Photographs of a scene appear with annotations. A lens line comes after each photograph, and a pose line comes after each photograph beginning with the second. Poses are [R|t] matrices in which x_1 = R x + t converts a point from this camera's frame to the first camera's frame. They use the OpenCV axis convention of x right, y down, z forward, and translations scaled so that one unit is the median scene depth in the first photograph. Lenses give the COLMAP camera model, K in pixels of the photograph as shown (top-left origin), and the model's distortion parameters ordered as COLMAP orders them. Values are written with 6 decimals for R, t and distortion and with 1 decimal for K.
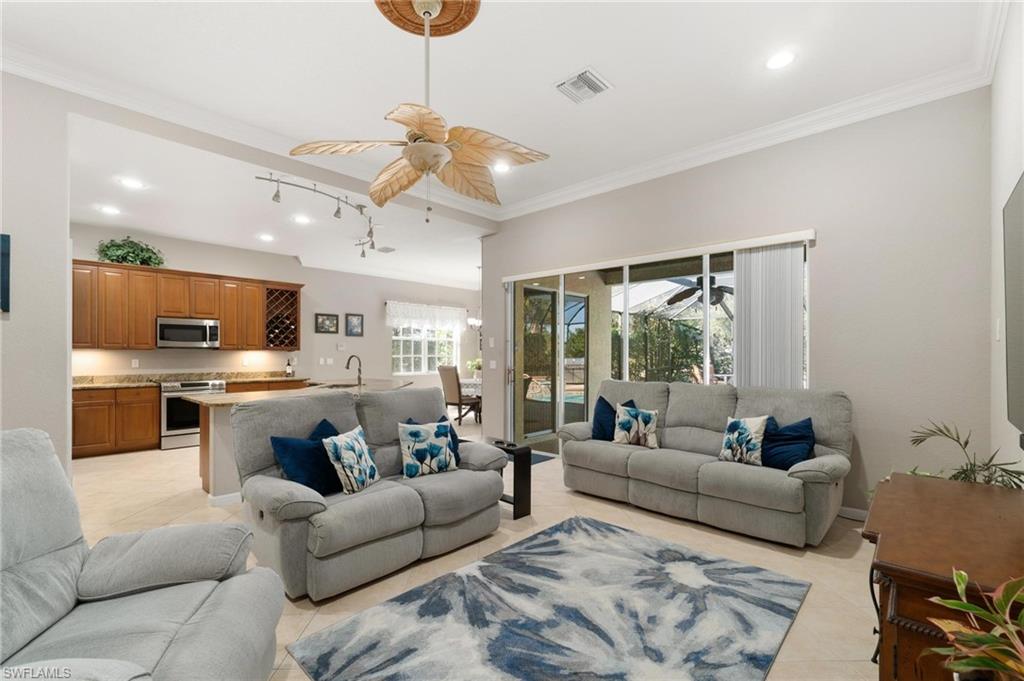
lens RADIAL K [[444.3, 0, 505.2], [0, 444.3, 352.6], [0, 0, 1]] dist [0.001059, -0.001351]
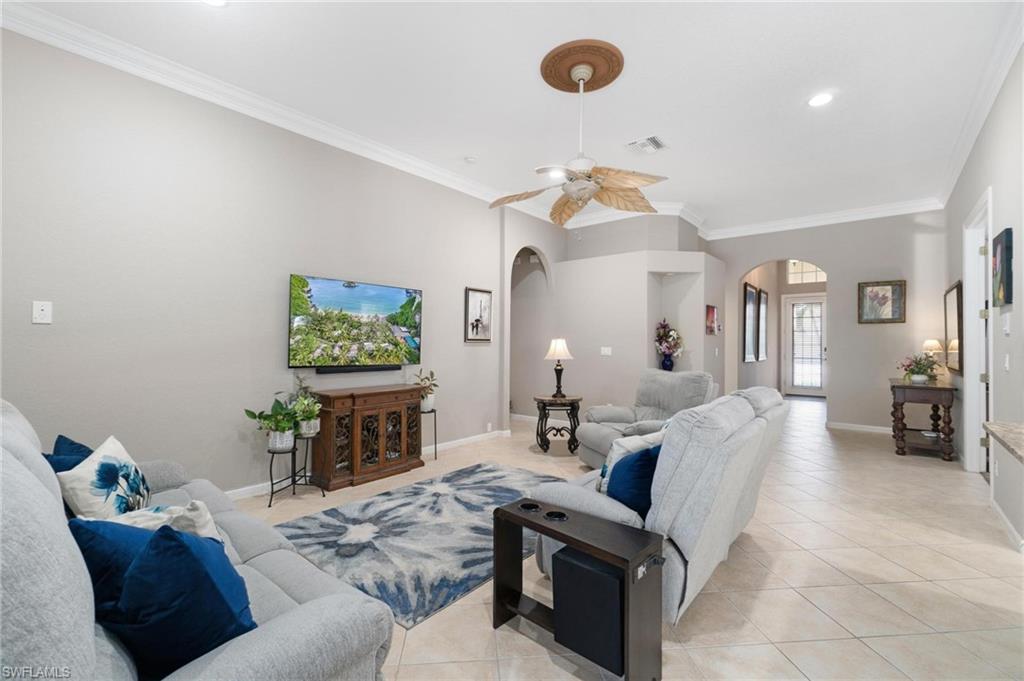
lens RADIAL K [[444.3, 0, 510.8], [0, 444.3, 338.6], [0, 0, 1]] dist [0.001059, -0.001351]
pose [[-0.997977, -0.009624, -0.062839, 0.046550], [-0.009277, 0.999940, -0.005810, 0.002266], [0.062891, -0.005216, -0.998007, 0.988173]]
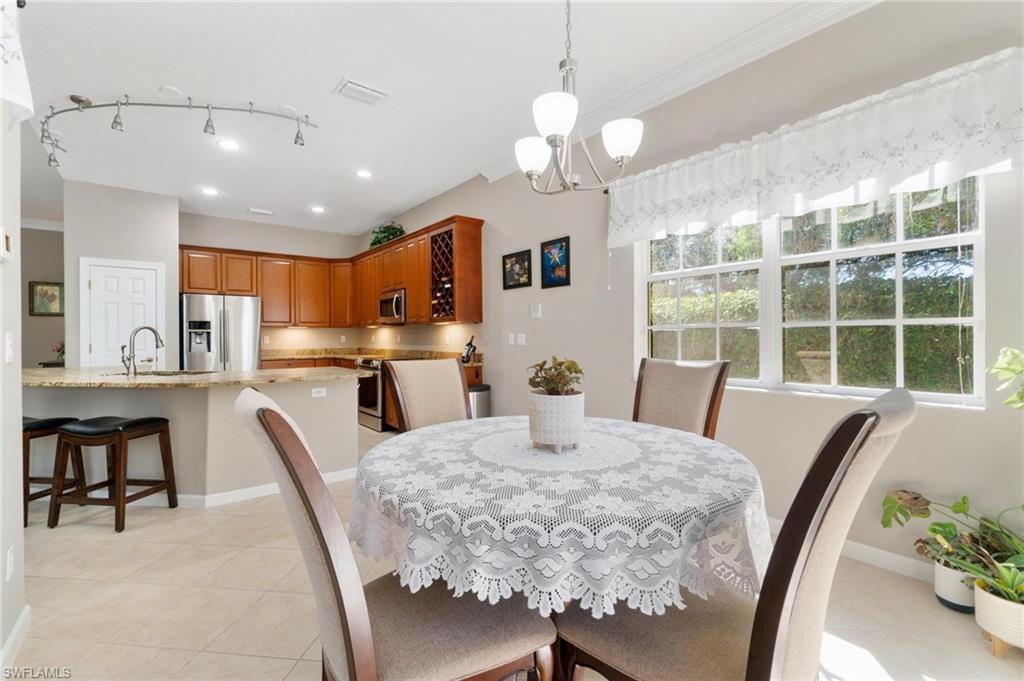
lens RADIAL K [[444.3, 0, 512.3], [0, 444.3, 335.8], [0, 0, 1]] dist [0.001059, -0.001351]
pose [[-0.128017, 0.006562, -0.991750, 0.185596], [0.012538, 0.999909, 0.004997, 0.016165], [0.991693, -0.011795, -0.128087, 1.389483]]
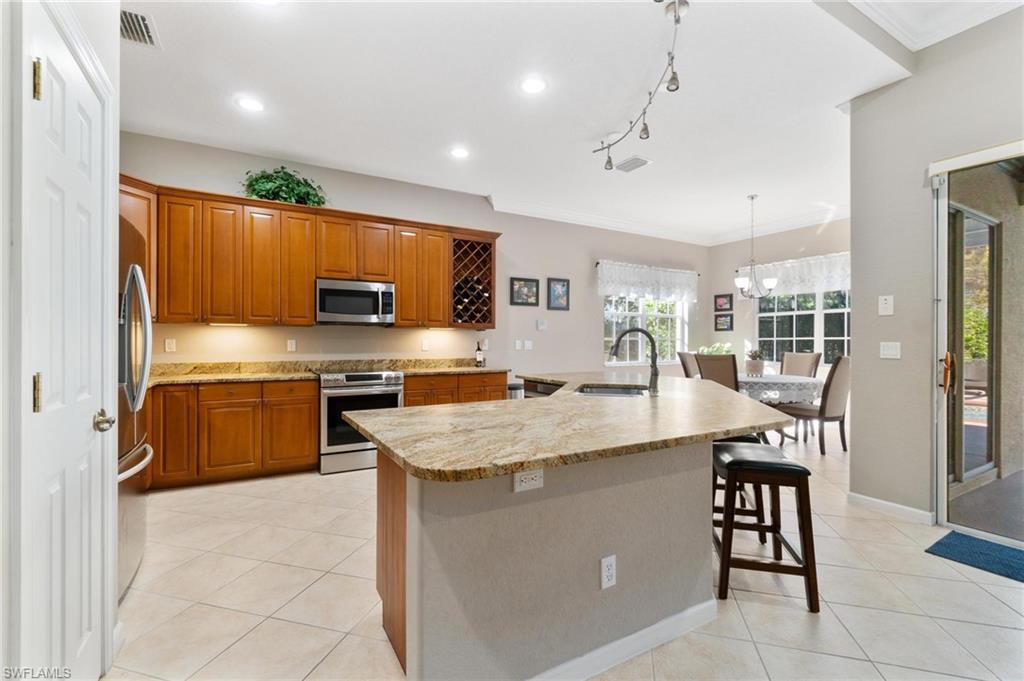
lens RADIAL K [[444.3, 0, 513.1], [0, 444.3, 341.1], [0, 0, 1]] dist [0.001059, -0.001351]
pose [[0.961314, 0.000979, -0.275453, -0.292453], [-0.000813, 0.999999, 0.000716, 0.016246], [0.275454, -0.000464, 0.961314, 0.410858]]
